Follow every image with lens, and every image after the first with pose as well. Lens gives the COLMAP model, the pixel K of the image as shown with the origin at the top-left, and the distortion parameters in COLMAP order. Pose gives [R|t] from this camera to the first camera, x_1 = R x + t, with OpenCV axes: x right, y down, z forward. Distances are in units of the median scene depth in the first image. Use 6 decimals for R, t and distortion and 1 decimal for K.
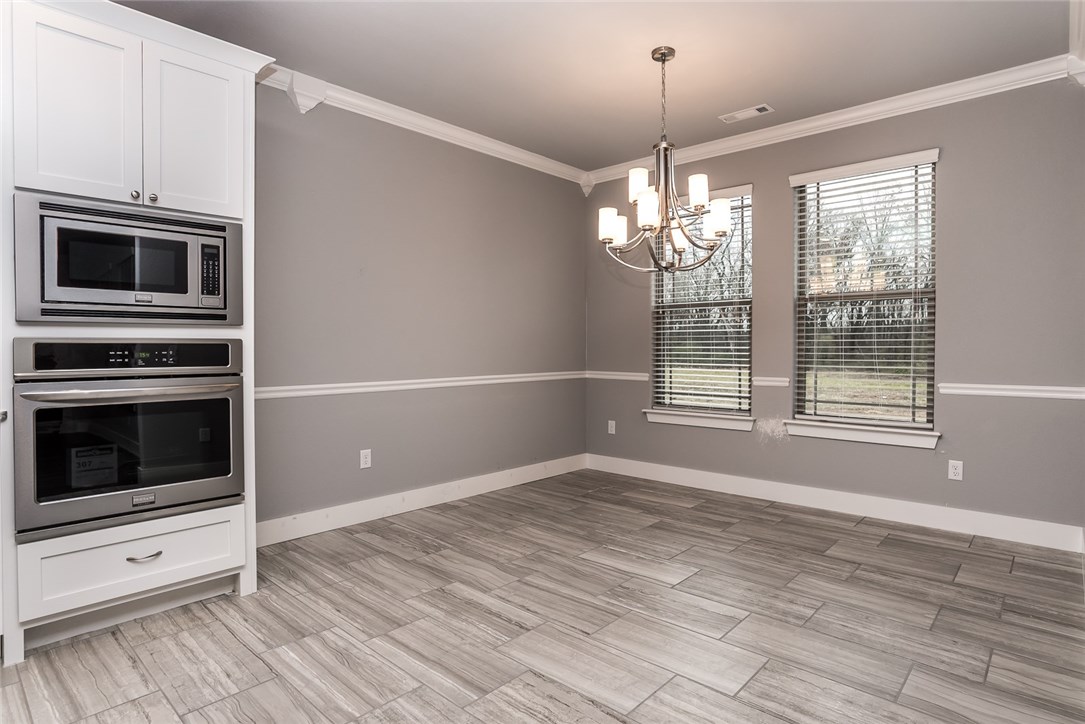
lens RADIAL K [[576.5, 0, 559.8], [0, 576.5, 347.2], [0, 0, 1]] dist [-0.005708, 0.000087]
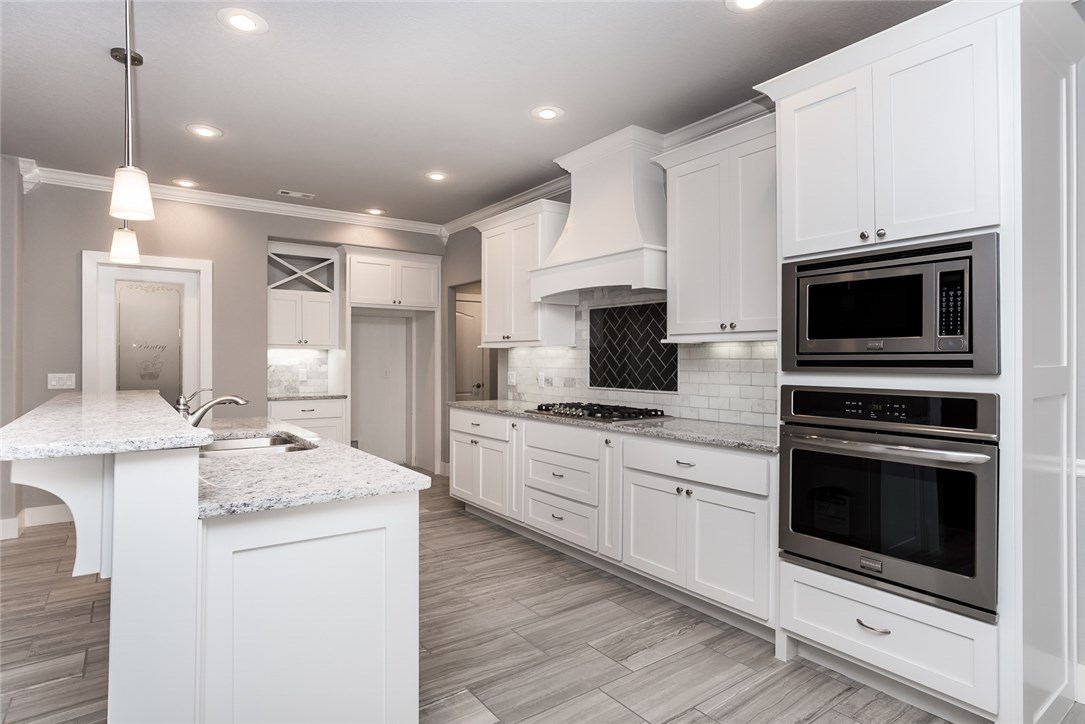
lens RADIAL K [[576.5, 0, 539.8], [0, 576.5, 363.6], [0, 0, 1]] dist [-0.005708, 0.000087]
pose [[-0.202342, 0.002309, -0.979312, 0.260821], [-0.010719, 0.999932, 0.004572, -0.049929], [0.979256, 0.011422, -0.202304, 0.610710]]
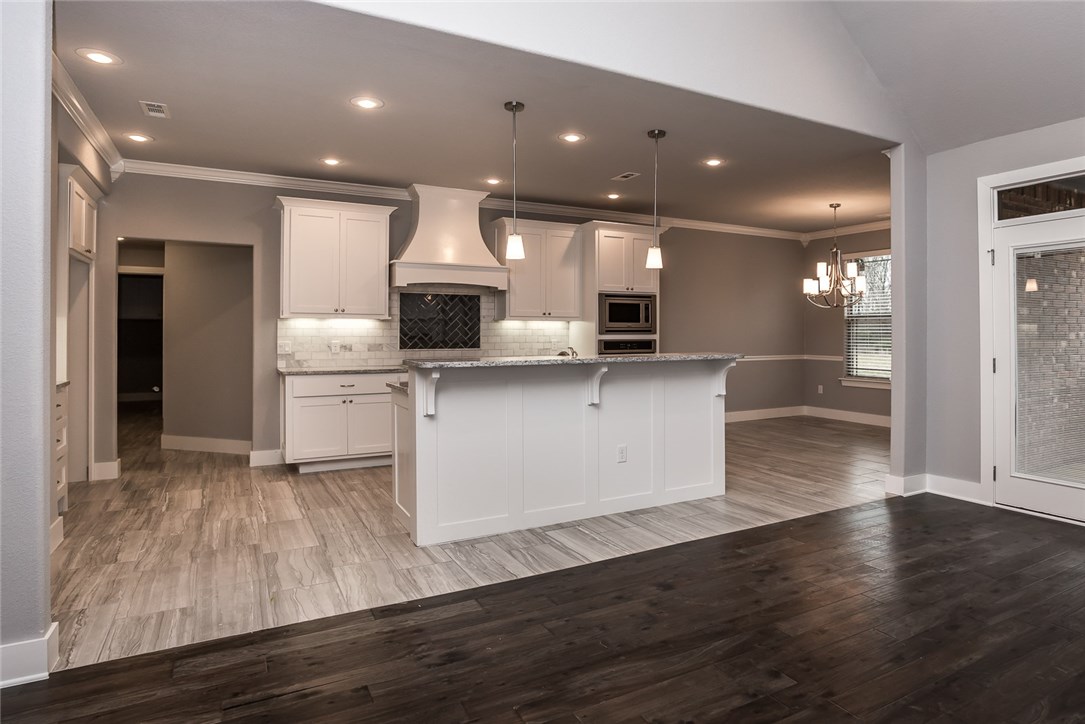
lens RADIAL K [[625.2, 0, 575.7], [0, 625.2, 329.1], [0, 0, 1]] dist [-0.049083, 0.003226]
pose [[0.942329, -0.000779, -0.334688, 0.049817], [-0.001473, 0.999978, -0.006472, -0.041321], [0.334686, 0.006592, 0.942307, -1.820633]]
